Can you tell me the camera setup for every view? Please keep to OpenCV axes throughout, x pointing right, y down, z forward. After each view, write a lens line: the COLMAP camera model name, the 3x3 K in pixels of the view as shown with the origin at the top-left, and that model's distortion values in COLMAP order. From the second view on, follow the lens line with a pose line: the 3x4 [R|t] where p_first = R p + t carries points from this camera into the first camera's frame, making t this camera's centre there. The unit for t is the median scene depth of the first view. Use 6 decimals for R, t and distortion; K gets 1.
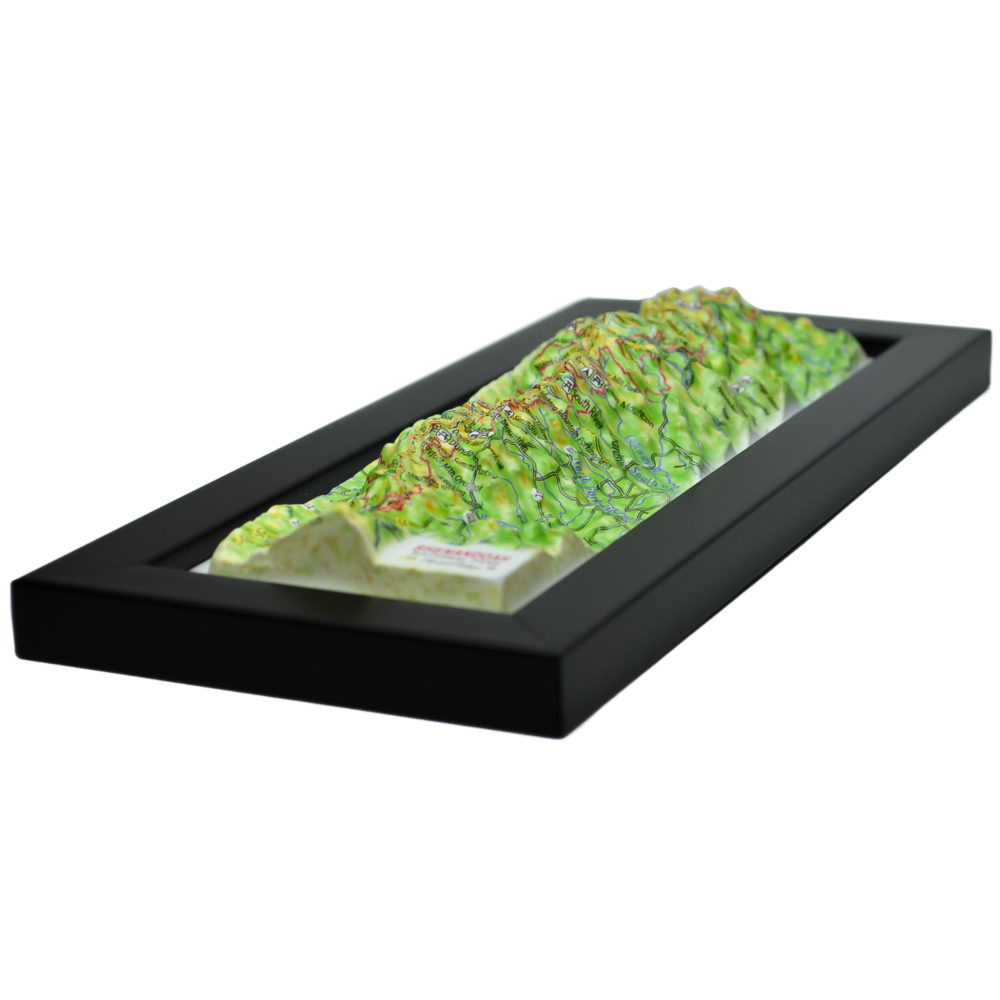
lens RADIAL K [[2732.9, 0, 500.0], [0, 2732.9, 500.0], [0, 0, 1]] dist [0.008186, -0.471178]
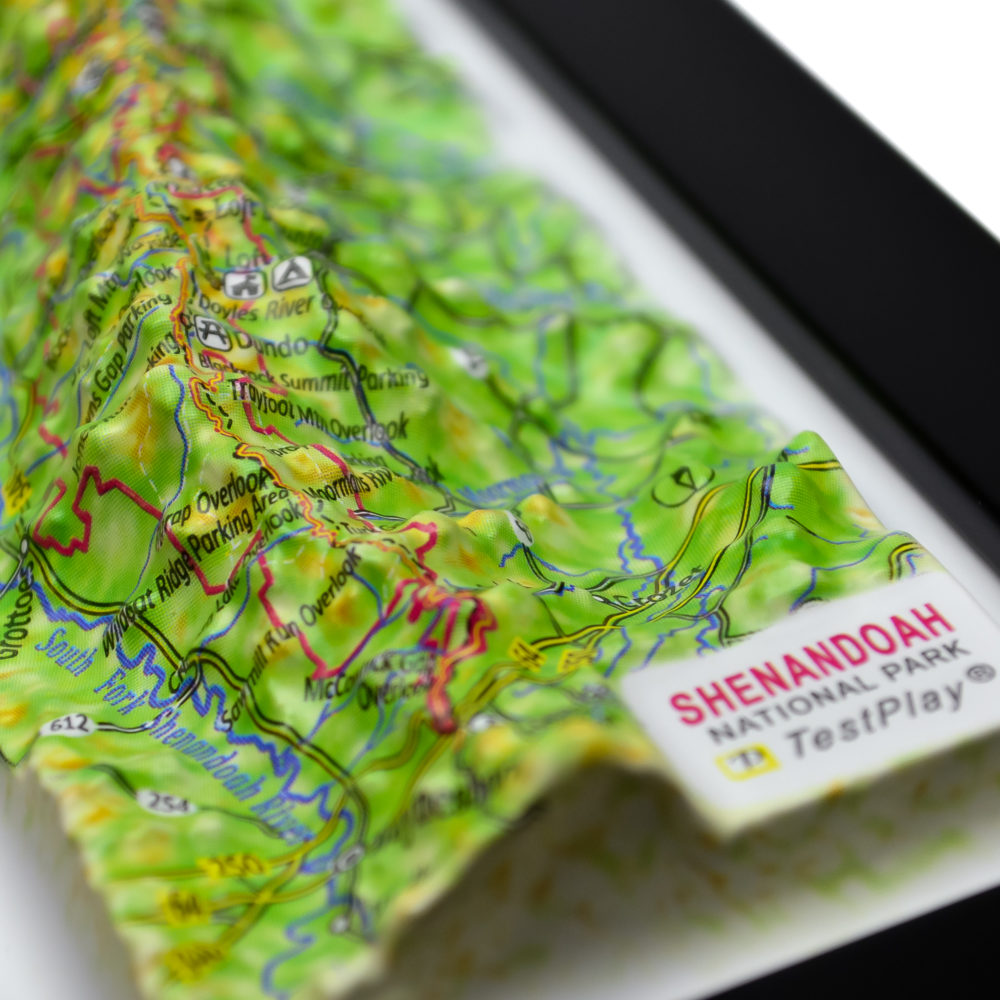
lens RADIAL K [[3636.3, 0, 417.1], [0, 3636.3, 499.9], [0, 0, 1]] dist [0.043268, -0.988698]
pose [[0.652667, -0.485395, 0.581737, -0.269194], [0.284990, 0.868716, 0.405109, -0.176121], [-0.702002, -0.098612, 0.705315, 0.639367]]
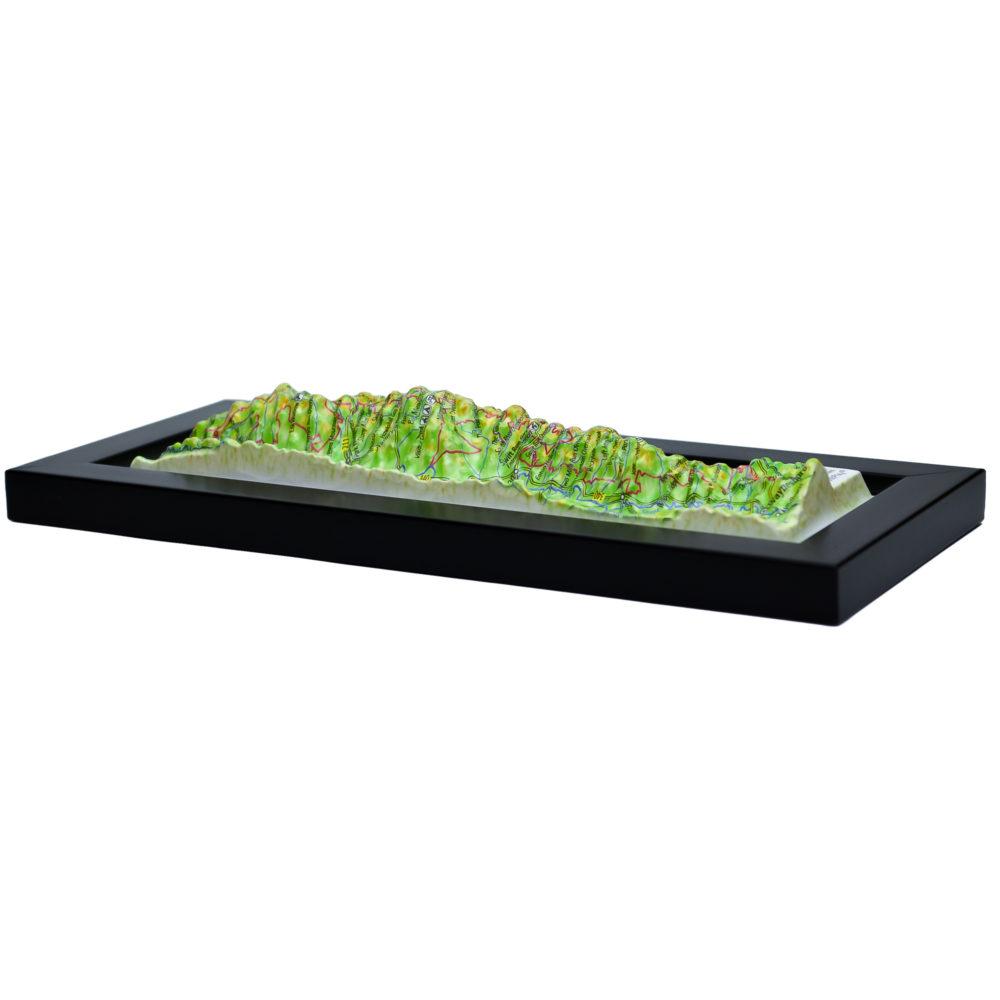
lens RADIAL K [[2643.9, 0, 500.0], [0, 2643.9, 500.0], [0, 0, 1]] dist [-0.093844, -0.429268]
pose [[0.052600, -0.215292, 0.975132, -1.272562], [0.308653, 0.932176, 0.189158, -0.260527], [-0.949719, 0.291028, 0.115483, 0.892456]]
